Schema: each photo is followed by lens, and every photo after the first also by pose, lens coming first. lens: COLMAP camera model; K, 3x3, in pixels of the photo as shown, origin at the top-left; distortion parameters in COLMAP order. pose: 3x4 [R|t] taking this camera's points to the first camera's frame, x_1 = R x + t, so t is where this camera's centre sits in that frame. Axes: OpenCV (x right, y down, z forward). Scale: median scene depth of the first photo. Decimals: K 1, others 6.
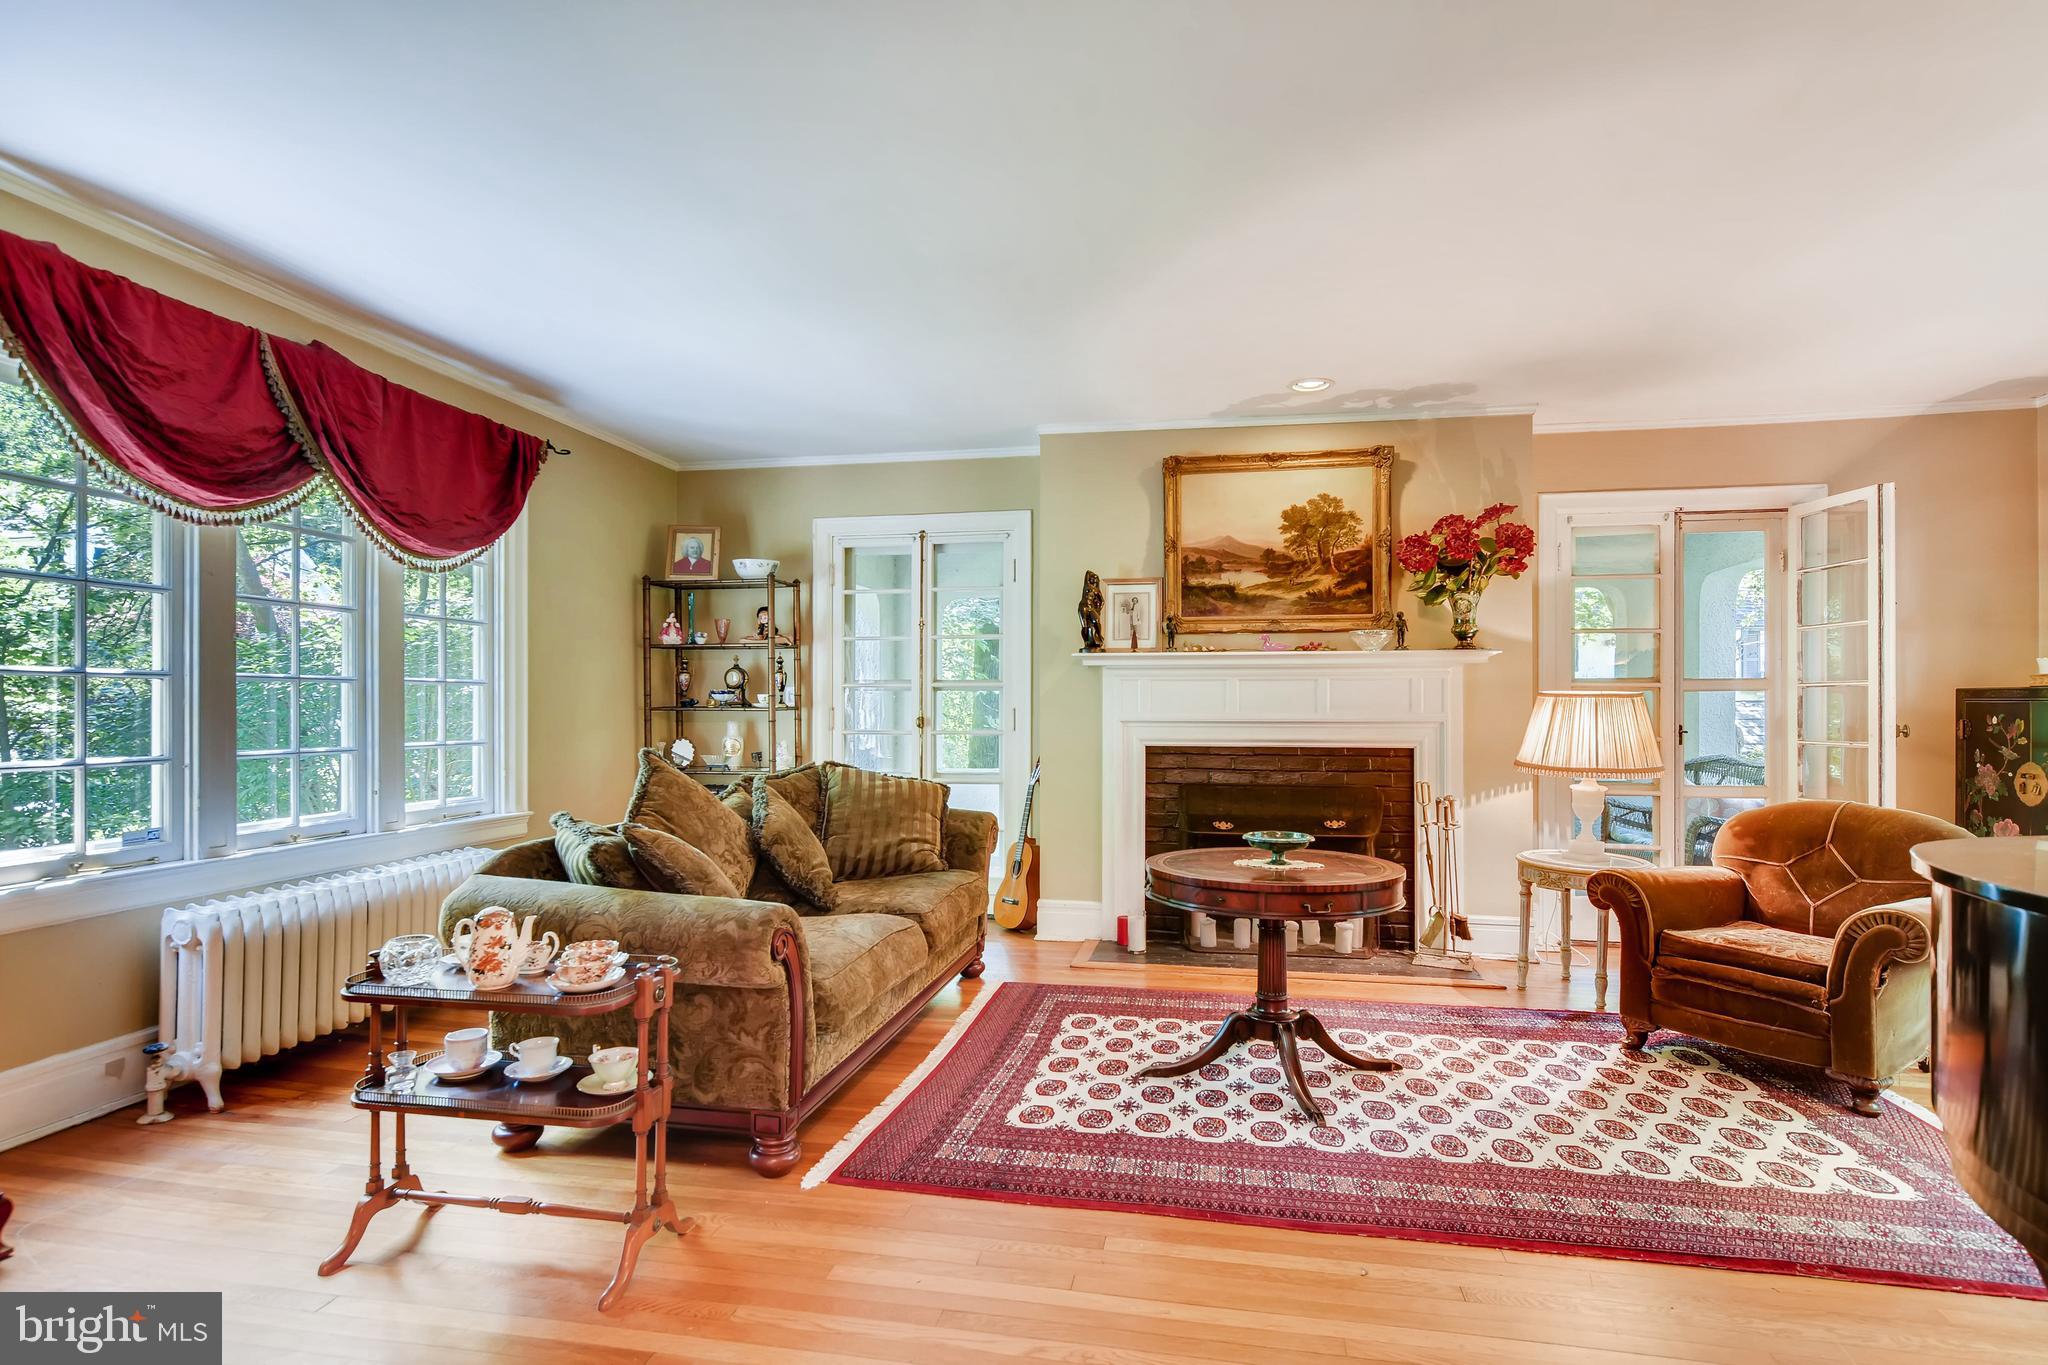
lens RADIAL K [[1029.7, 0, 1030.4], [0, 1029.7, 697.8], [0, 0, 1]] dist [-0.000930, -0.000422]
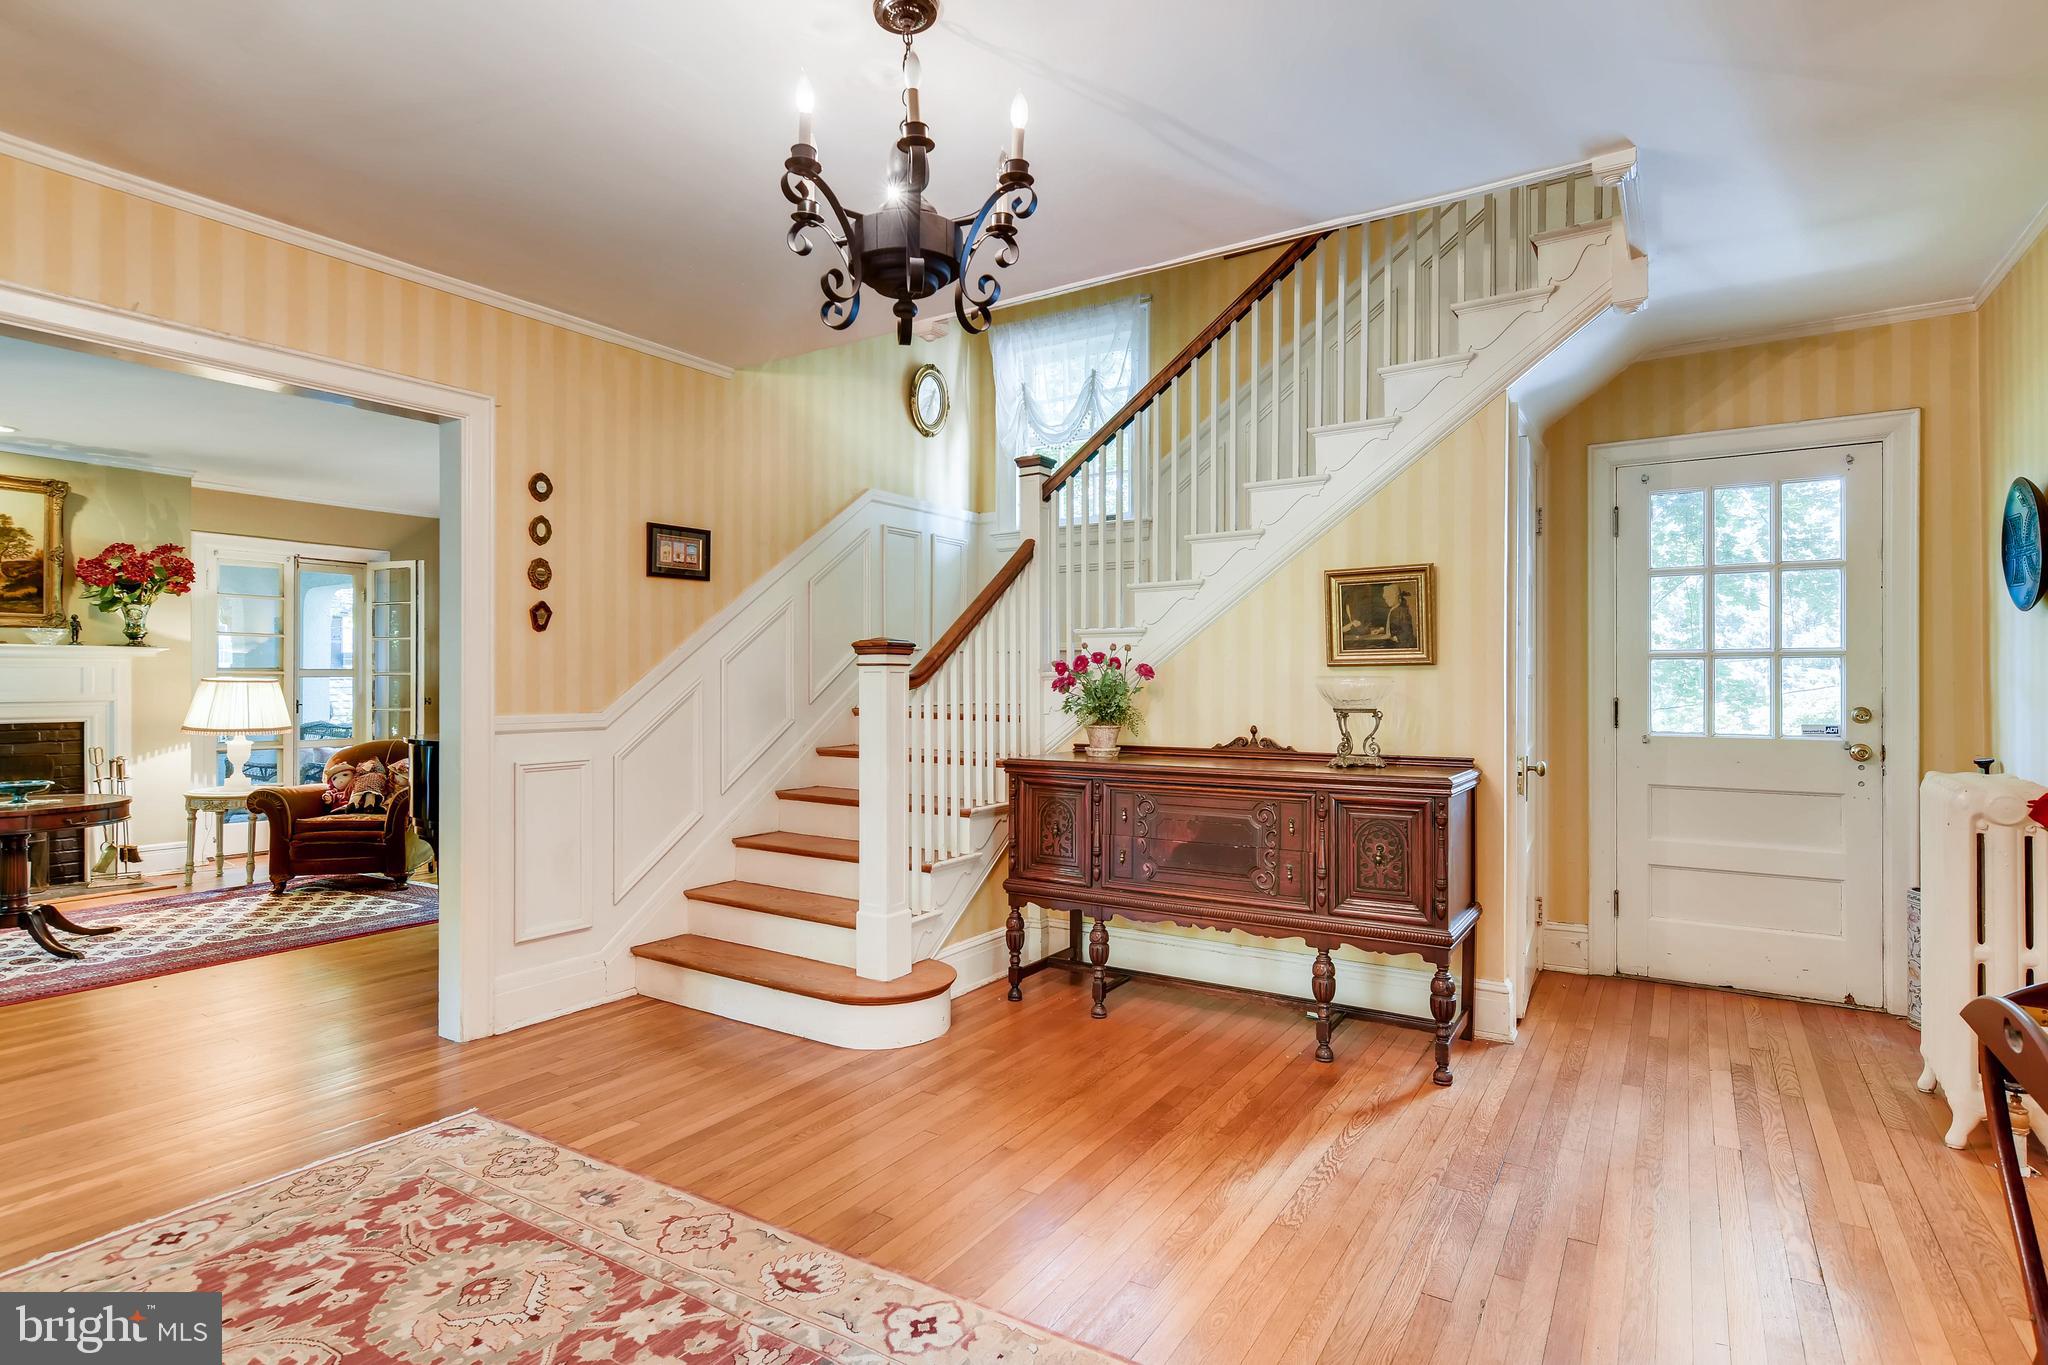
lens RADIAL K [[1029.7, 0, 1025.9], [0, 1029.7, 682.3], [0, 0, 1]] dist [-0.000930, -0.000422]
pose [[0.358378, -0.002215, 0.933574, -0.409160], [-0.007994, 0.999953, 0.005442, -0.016776], [-0.933542, -0.009413, 0.358344, -0.556657]]
